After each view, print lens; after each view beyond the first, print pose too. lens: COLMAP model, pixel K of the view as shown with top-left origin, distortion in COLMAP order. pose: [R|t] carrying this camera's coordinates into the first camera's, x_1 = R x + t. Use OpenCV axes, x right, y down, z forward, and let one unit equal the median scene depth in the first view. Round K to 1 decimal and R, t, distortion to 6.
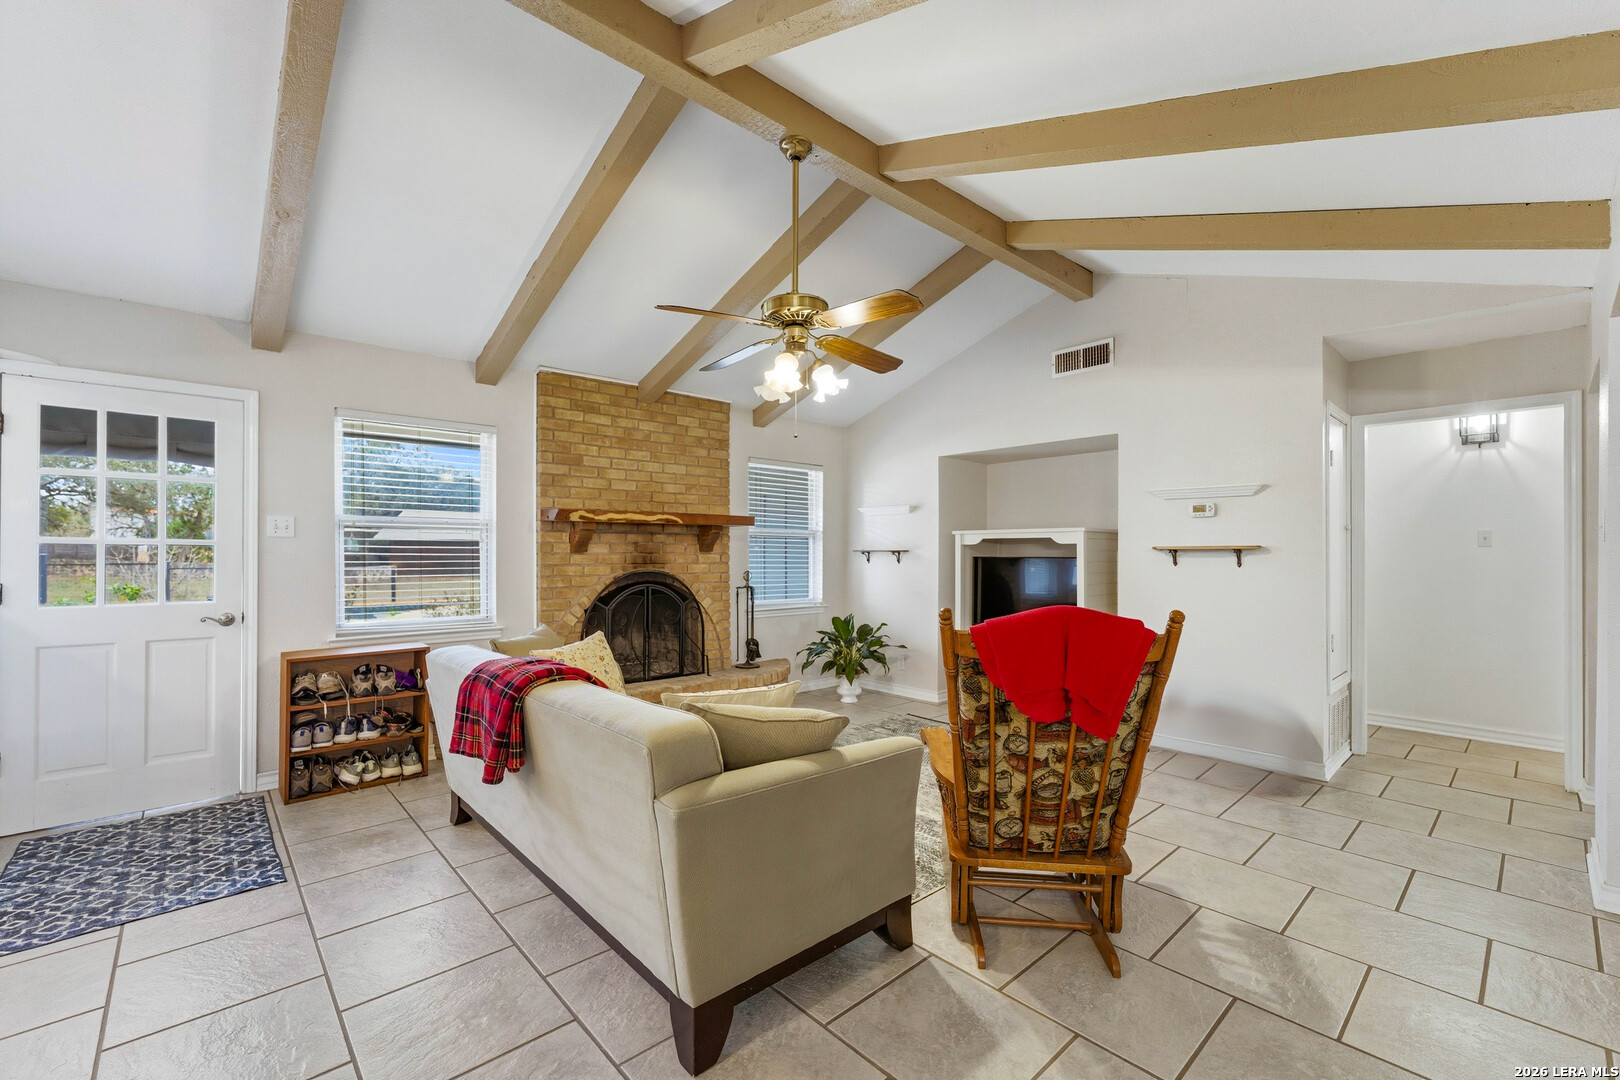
lens RADIAL K [[674.3, 0, 808.1], [0, 674.3, 546.0], [0, 0, 1]] dist [0.007074, 0.000480]
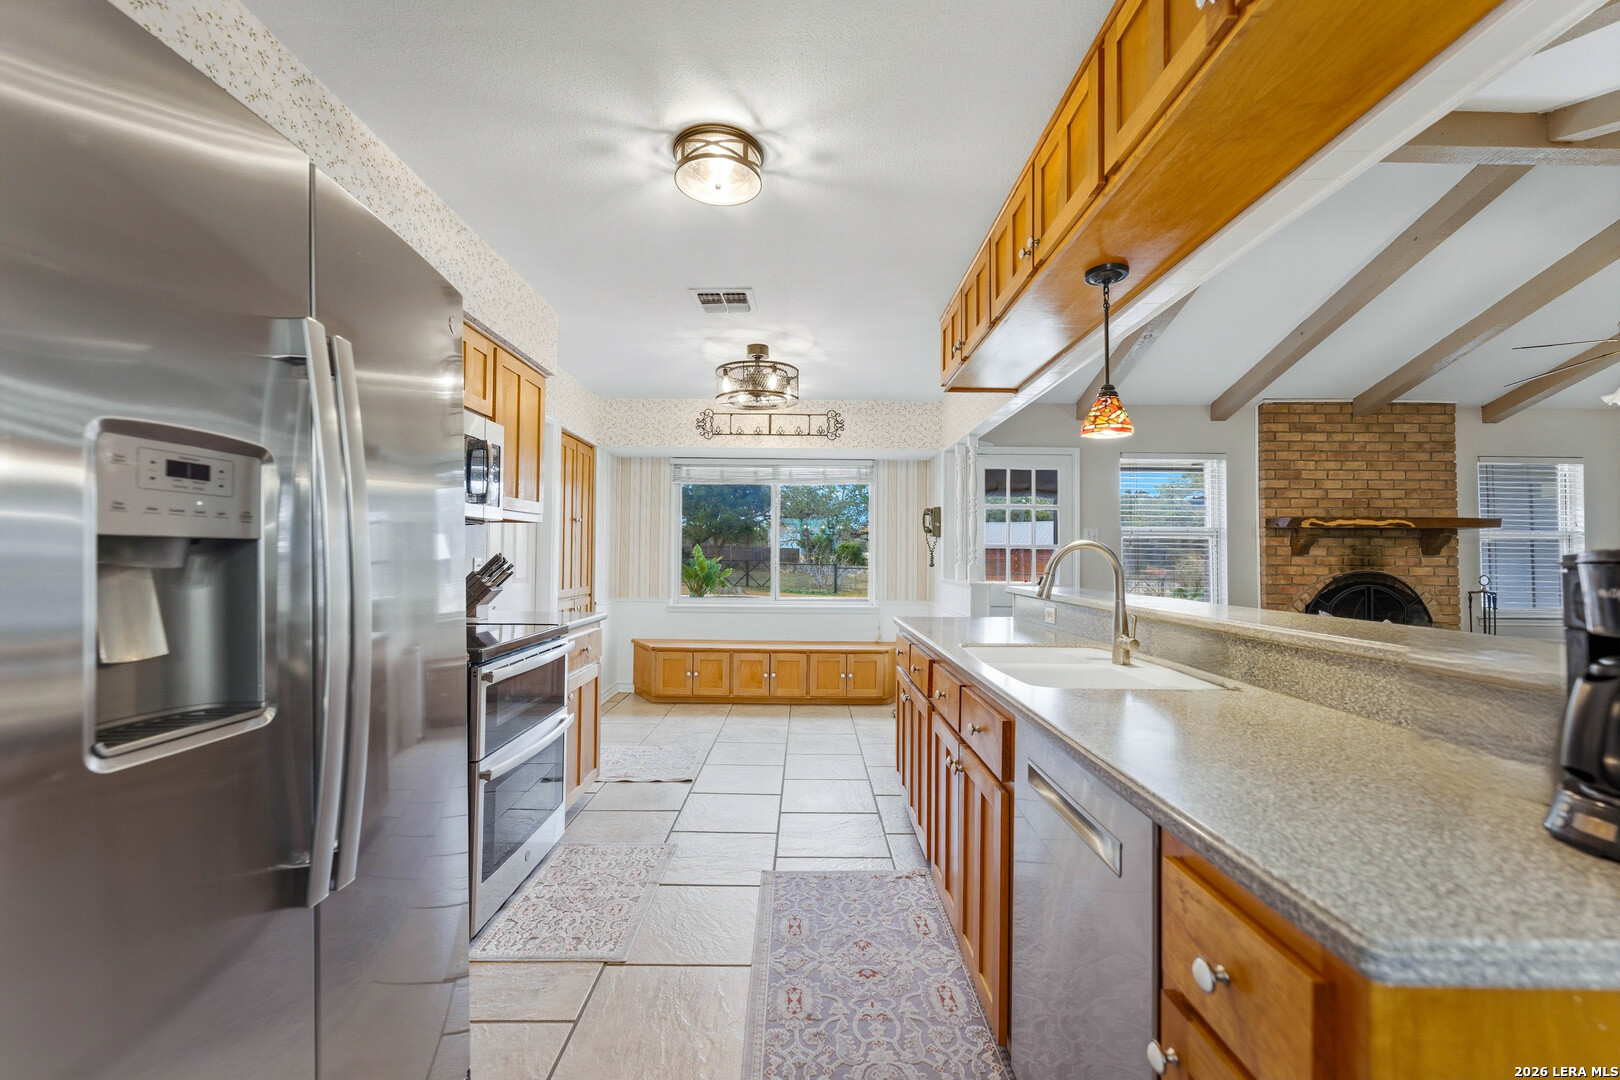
lens RADIAL K [[674.3, 0, 809.0], [0, 674.3, 536.7], [0, 0, 1]] dist [0.007074, 0.000480]
pose [[0.755708, -0.012976, -0.654780, -0.205720], [-0.001544, 0.999766, -0.021595, 0.004752], [0.654907, 0.017330, 0.755511, -0.400086]]
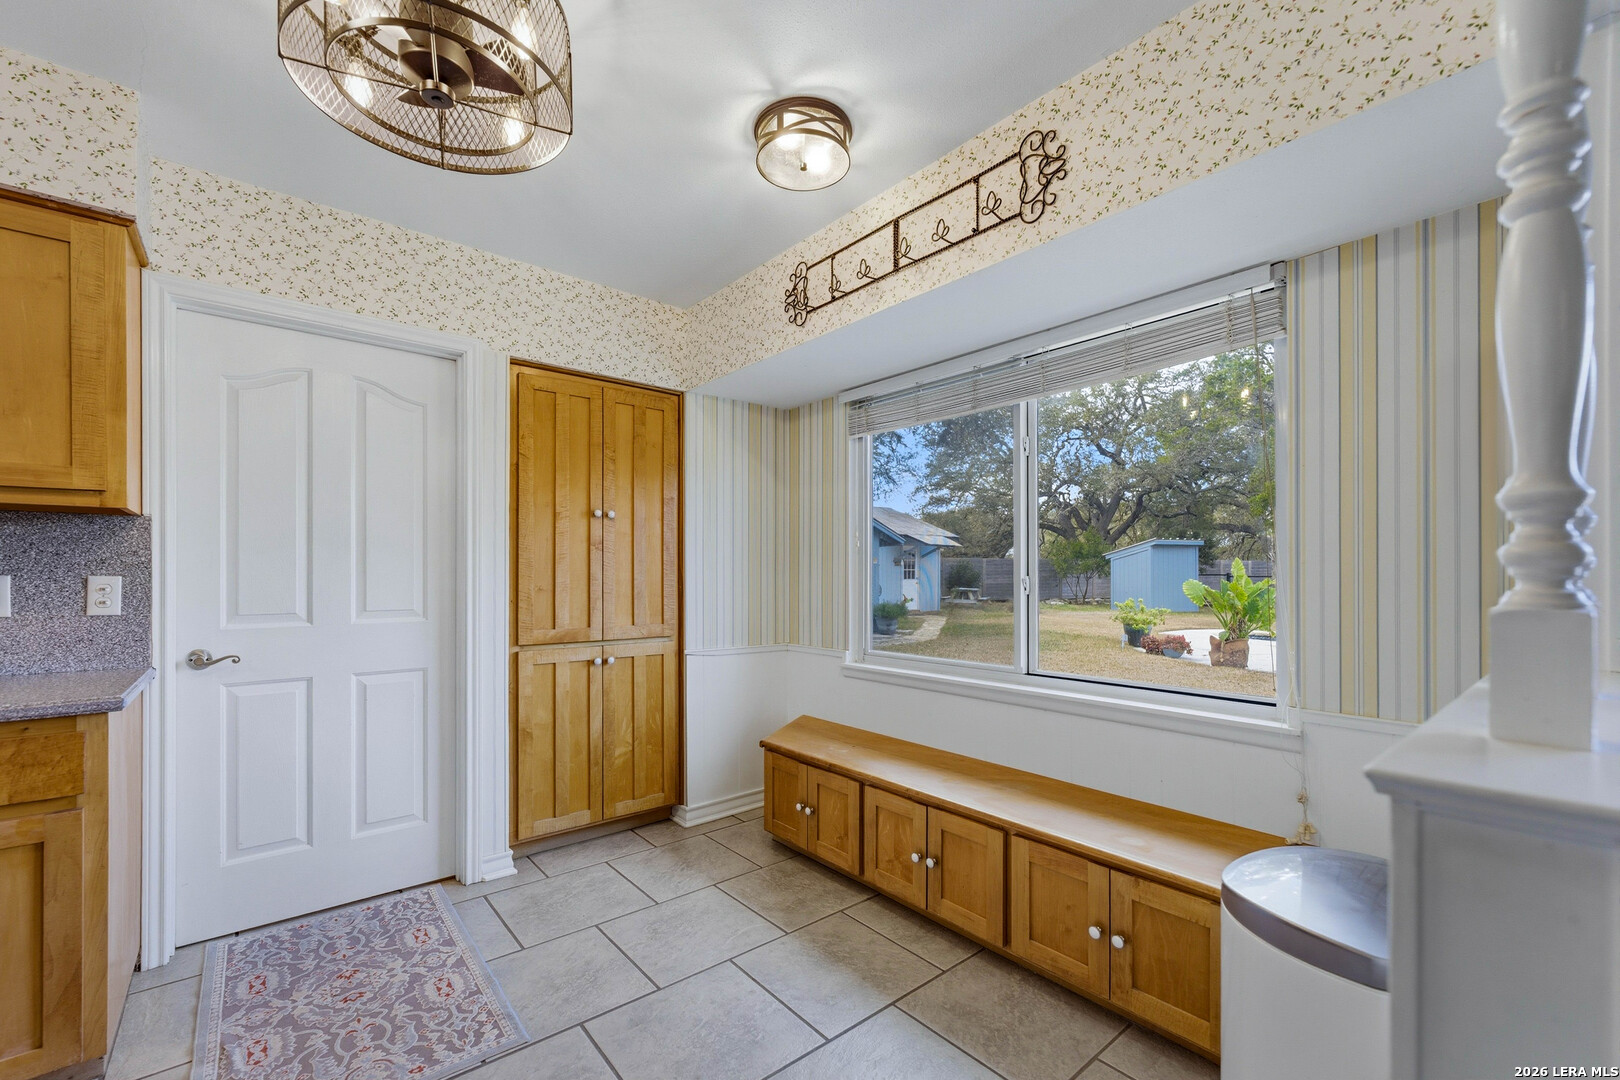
lens RADIAL K [[674.3, 0, 835.1], [0, 674.3, 574.3], [0, 0, 1]] dist [0.007074, 0.000480]
pose [[-0.021903, -0.003966, -0.999752, -0.536948], [0.011370, 0.999926, -0.004216, 0.016614], [0.999695, -0.011459, -0.021857, 0.379264]]
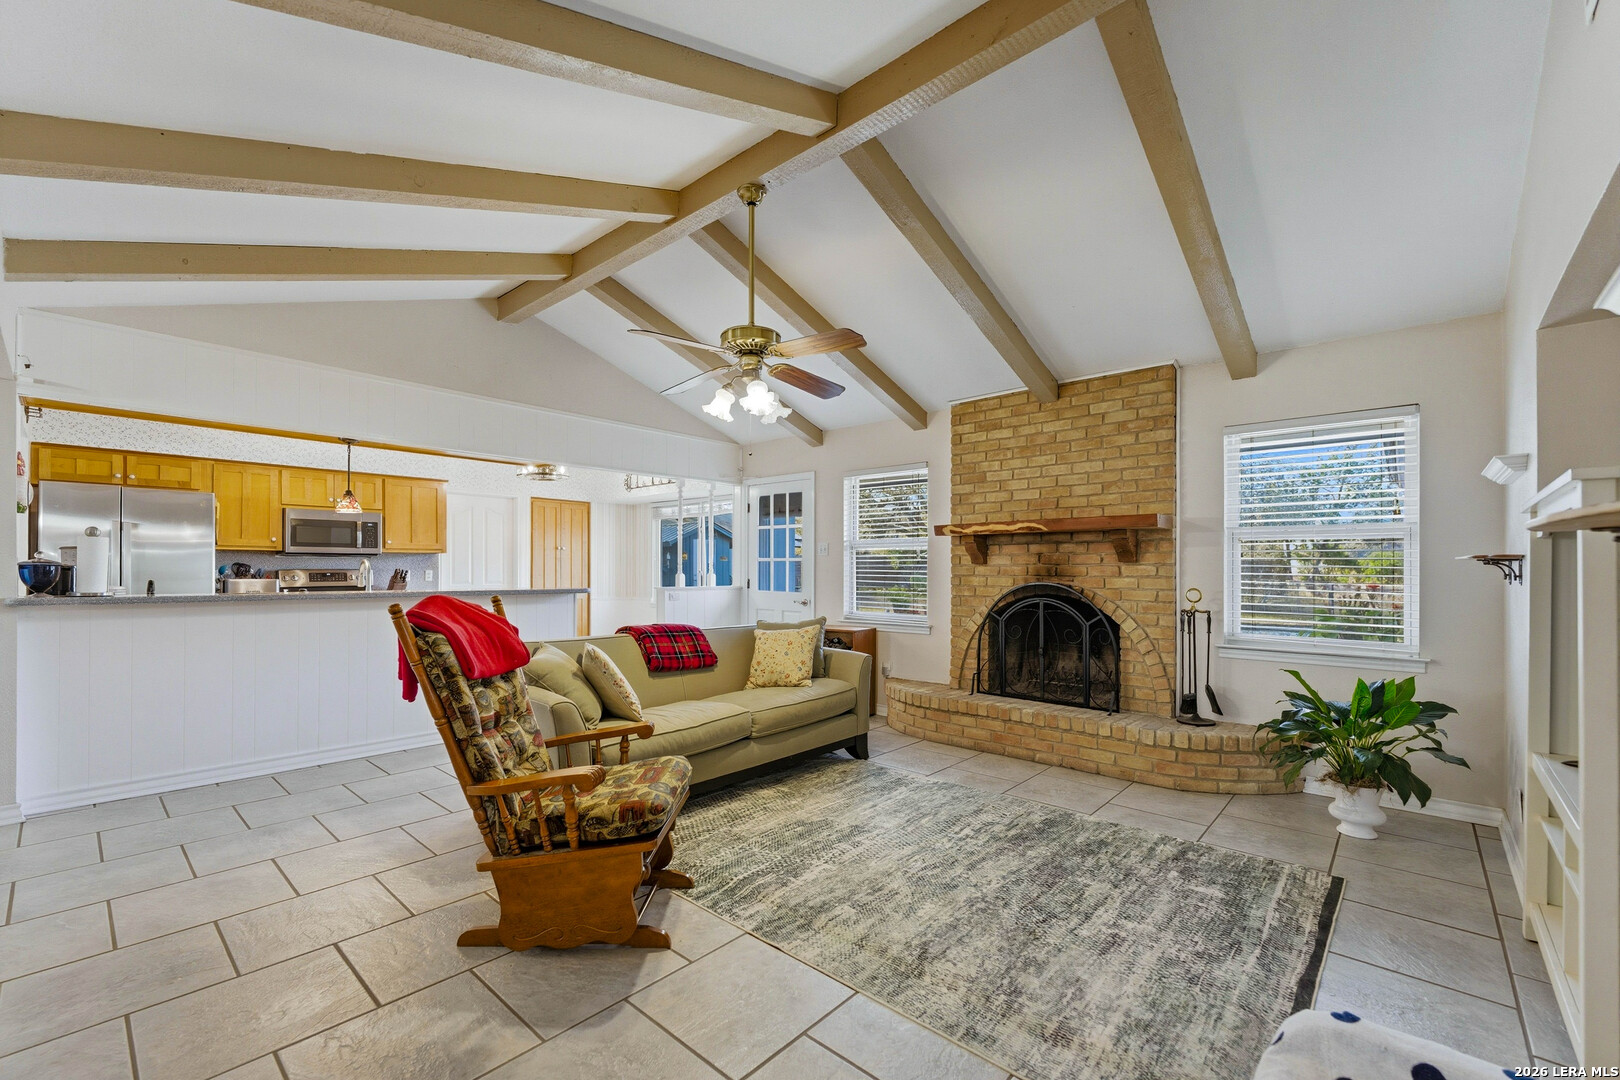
lens RADIAL K [[674.3, 0, 814.4], [0, 674.3, 554.0], [0, 0, 1]] dist [0.007074, 0.000480]
pose [[0.129533, -0.016123, -0.991444, 0.649485], [0.010963, 0.999830, -0.014827, 0.006425], [0.991514, -0.008949, 0.129688, 0.572698]]
